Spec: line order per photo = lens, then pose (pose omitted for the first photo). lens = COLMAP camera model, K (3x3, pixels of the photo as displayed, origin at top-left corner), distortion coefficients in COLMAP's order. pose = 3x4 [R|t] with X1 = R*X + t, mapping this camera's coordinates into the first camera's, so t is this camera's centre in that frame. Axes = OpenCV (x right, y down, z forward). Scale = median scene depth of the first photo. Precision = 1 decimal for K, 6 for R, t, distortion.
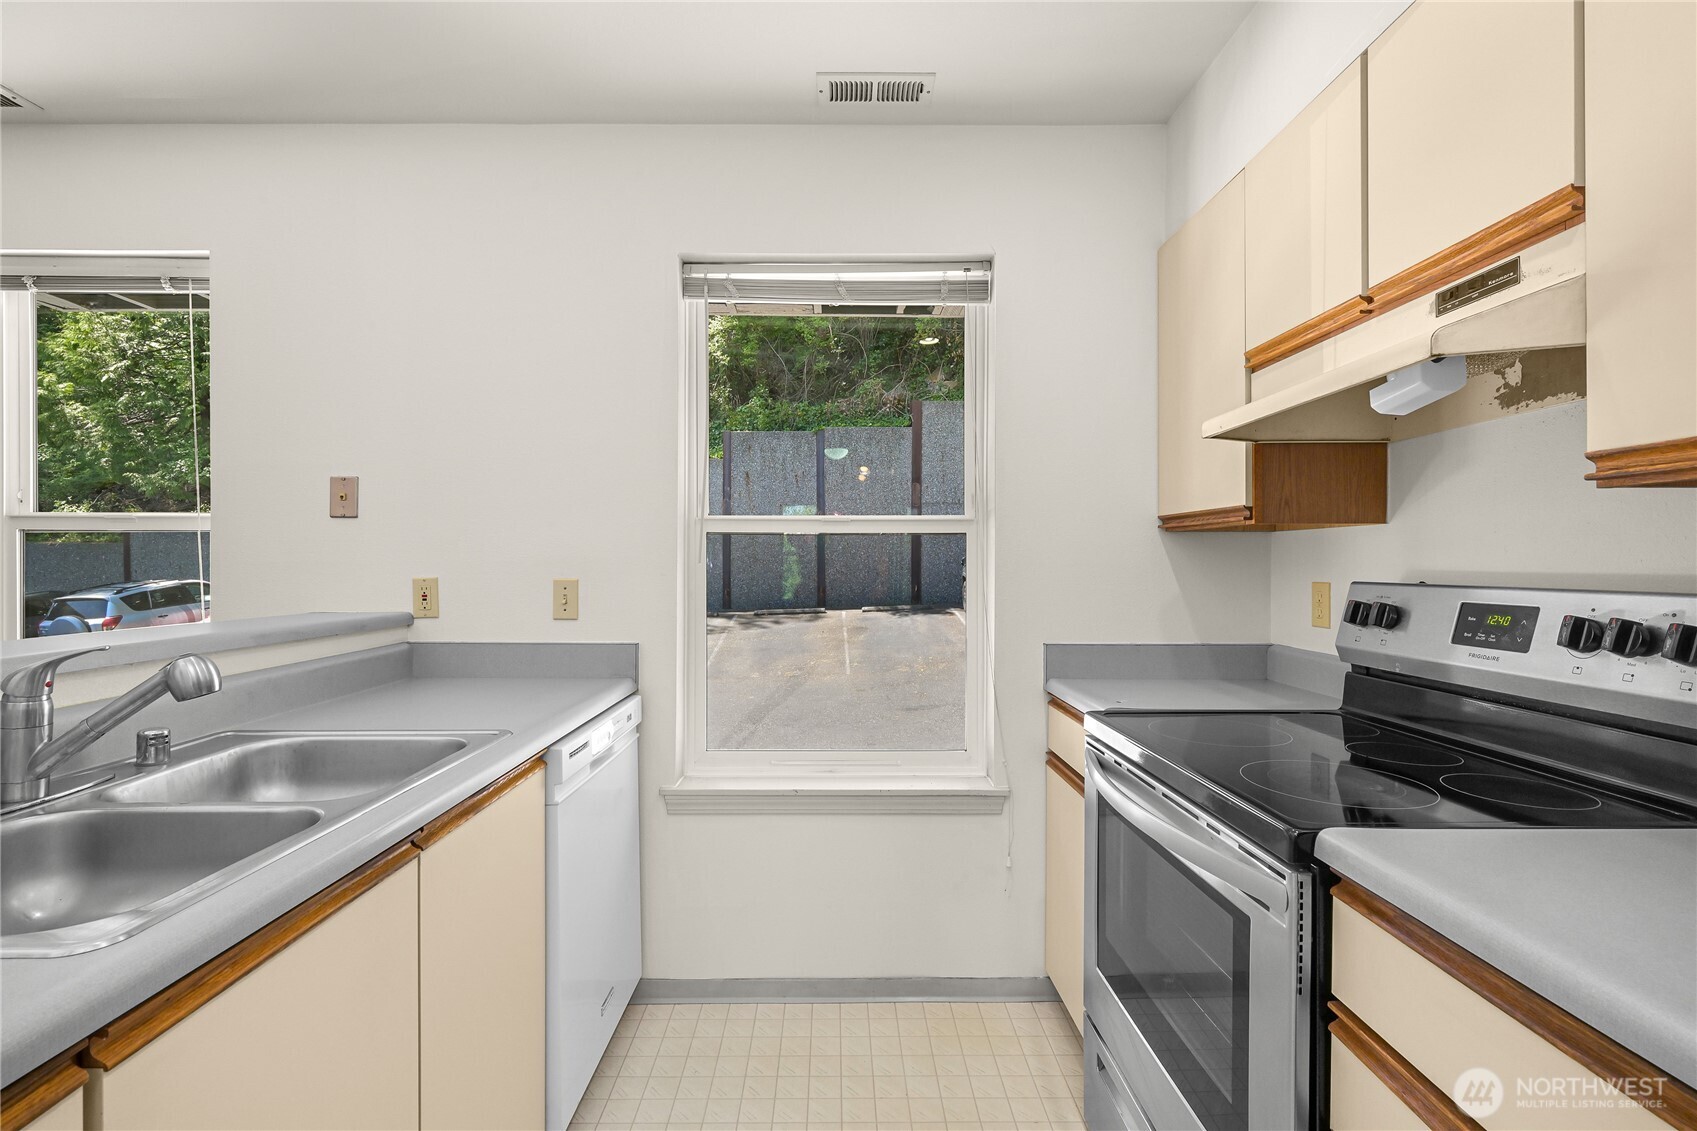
lens RADIAL K [[793.6, 0, 826.9], [0, 793.6, 565.7], [0, 0, 1]] dist [0.000072, 0.000048]
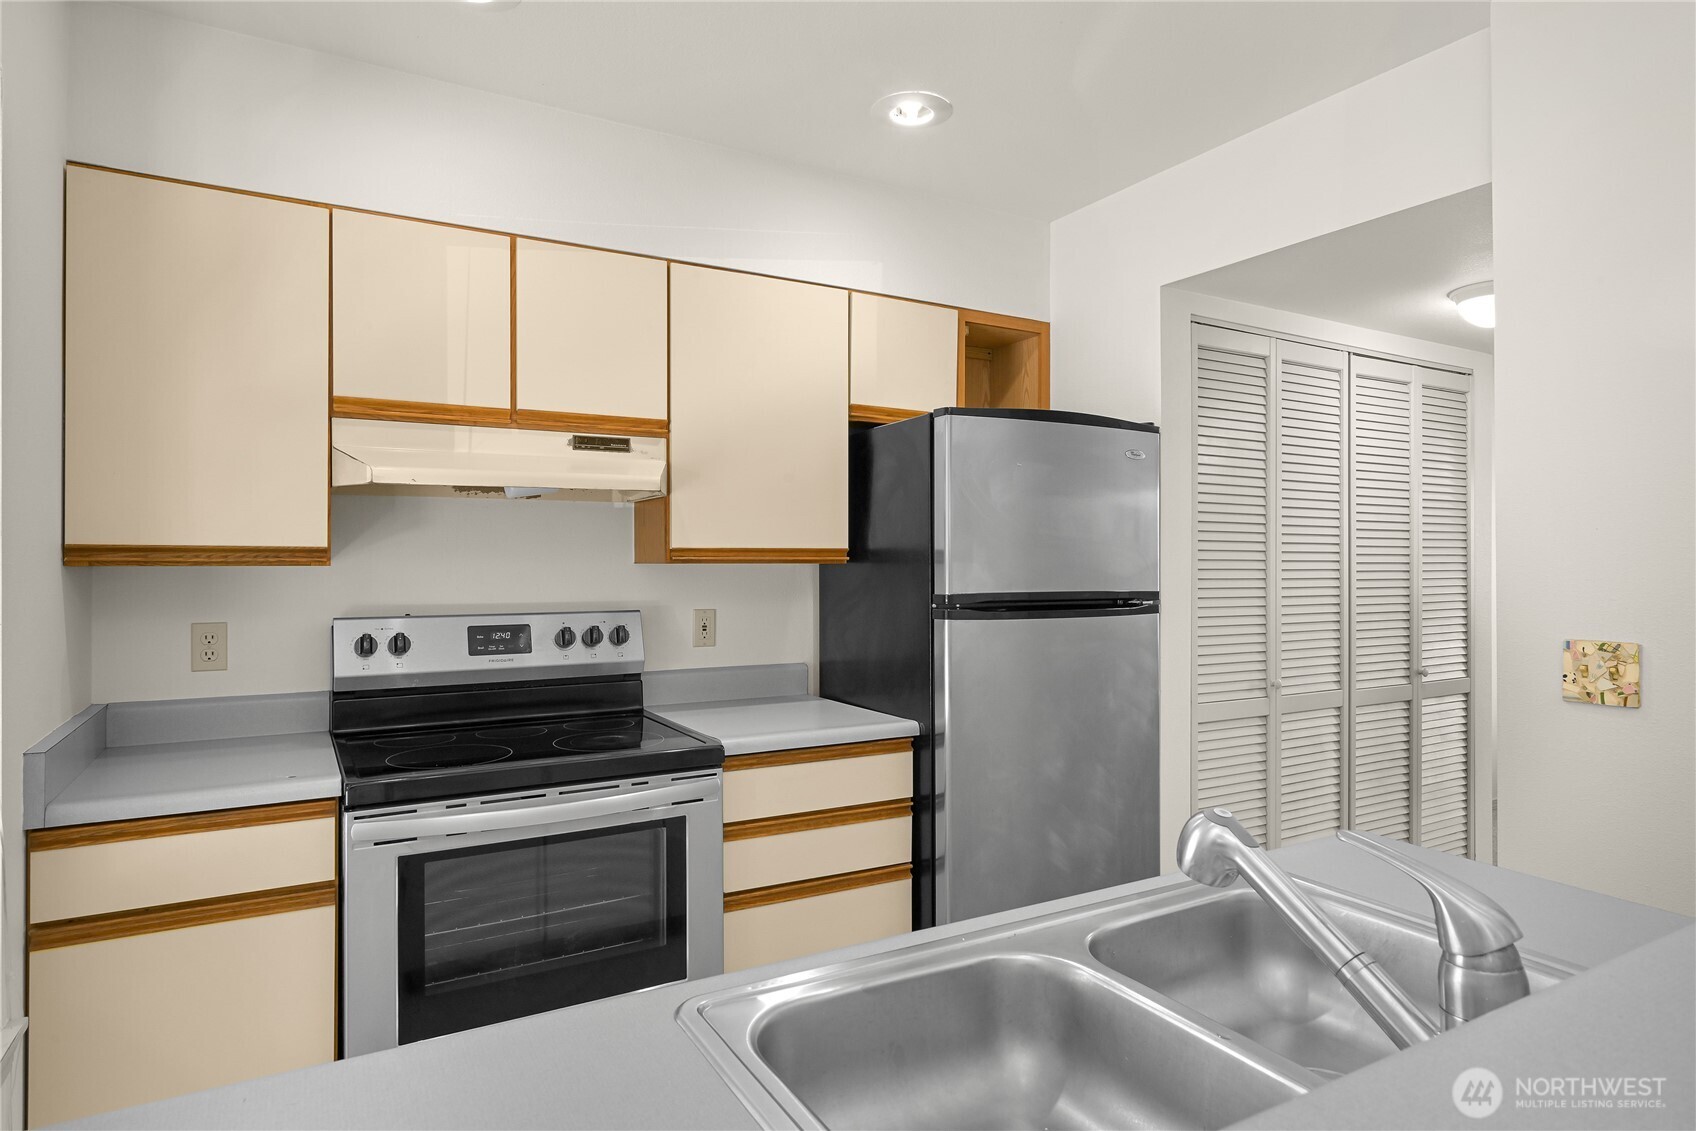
lens RADIAL K [[984.0, 0, 895.9], [0, 984.0, 563.9], [0, 0, 1]] dist [-0.001851, -0.001075]
pose [[-0.523674, -0.008697, 0.851874, -0.953209], [-0.003547, 0.999961, 0.008028, -0.071249], [-0.851911, 0.001182, -0.523685, 1.095374]]
